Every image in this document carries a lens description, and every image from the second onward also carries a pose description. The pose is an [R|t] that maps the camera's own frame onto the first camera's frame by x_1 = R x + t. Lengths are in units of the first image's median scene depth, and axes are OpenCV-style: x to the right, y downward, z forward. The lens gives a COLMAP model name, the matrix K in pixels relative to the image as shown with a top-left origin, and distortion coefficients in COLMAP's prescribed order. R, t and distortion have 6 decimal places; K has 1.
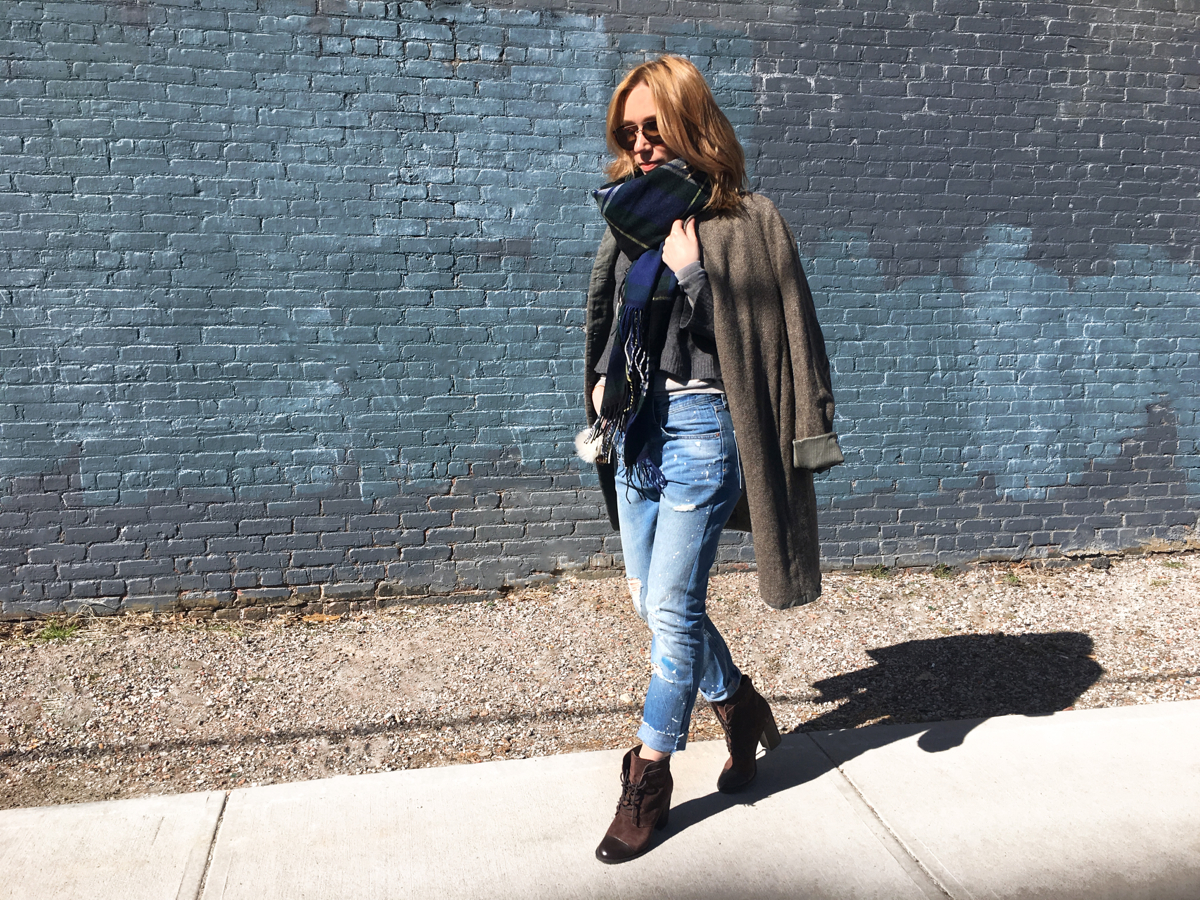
lens RADIAL K [[1023.8, 0, 602.7], [0, 1023.8, 442.3], [0, 0, 1]] dist [0.085538, -0.112766]
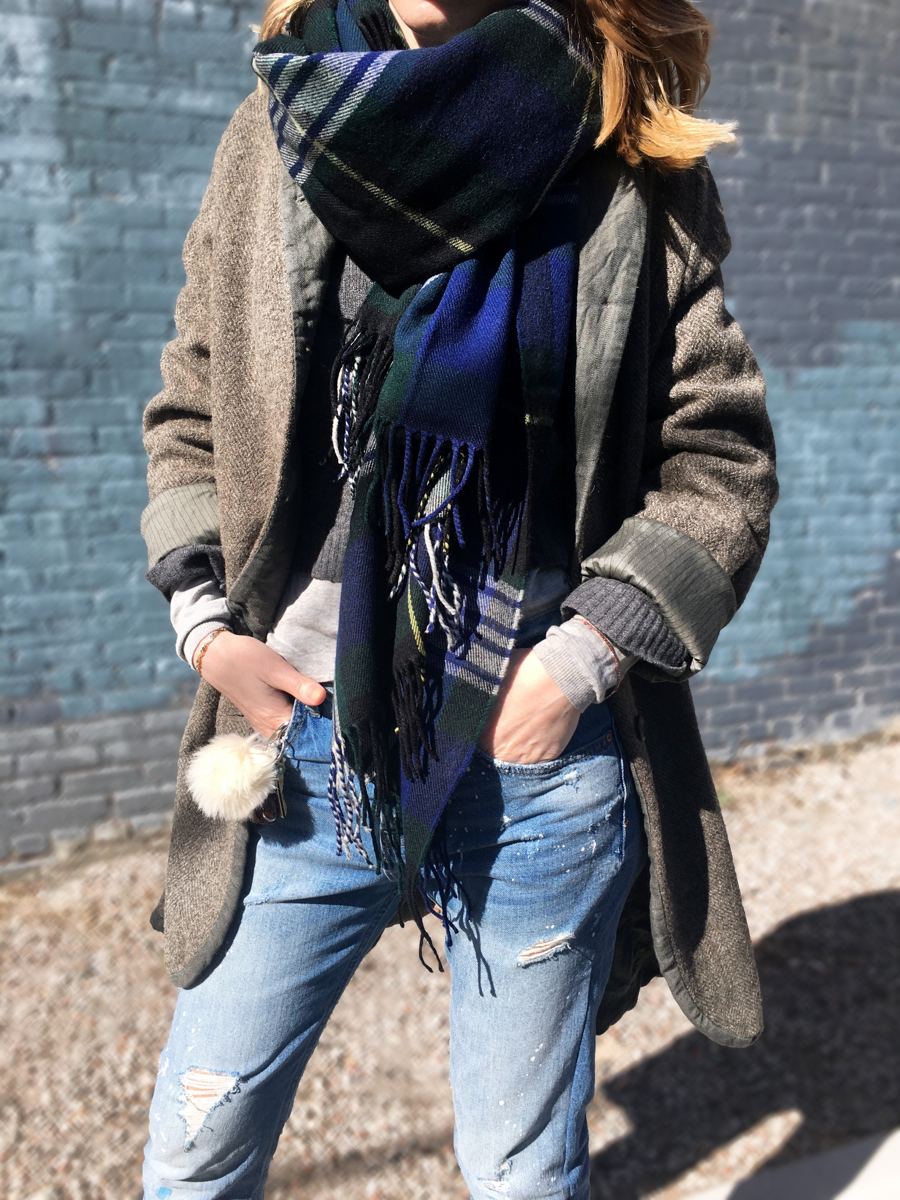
lens RADIAL K [[1023.8, 0, 464.1], [0, 1023.8, 597.6], [0, 0, 1]] dist [0.085538, -0.112766]
pose [[0.986417, -0.048854, 0.156826, 0.125464], [0.041590, 0.997919, 0.049269, -0.052337], [-0.158907, -0.042078, 0.986396, 0.364728]]
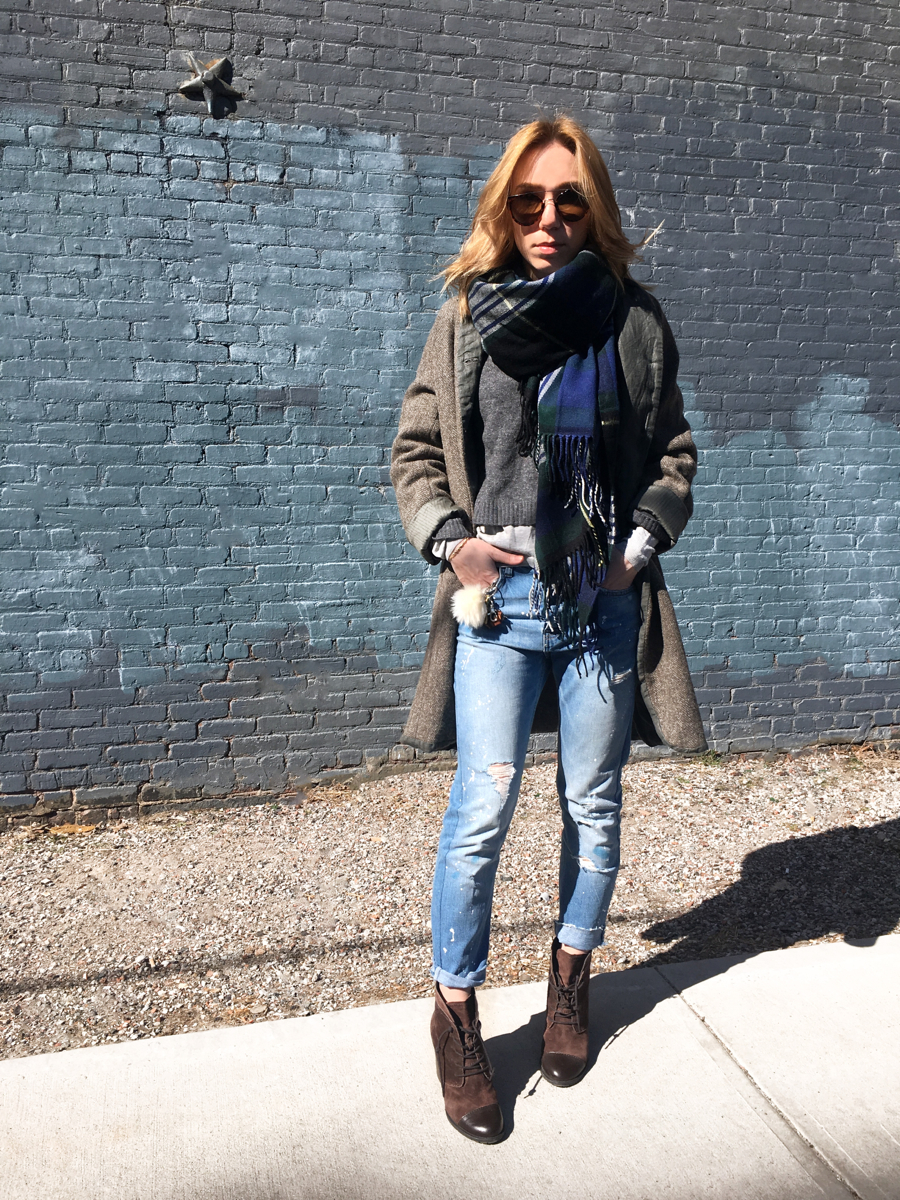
lens RADIAL K [[1023.8, 0, 459.6], [0, 1023.8, 593.6], [0, 0, 1]] dist [0.085538, -0.112766]
pose [[0.998366, -0.010398, 0.056187, -0.000713], [0.011845, 0.999605, -0.025487, 0.002028], [-0.055900, 0.026111, 0.998095, 0.123972]]
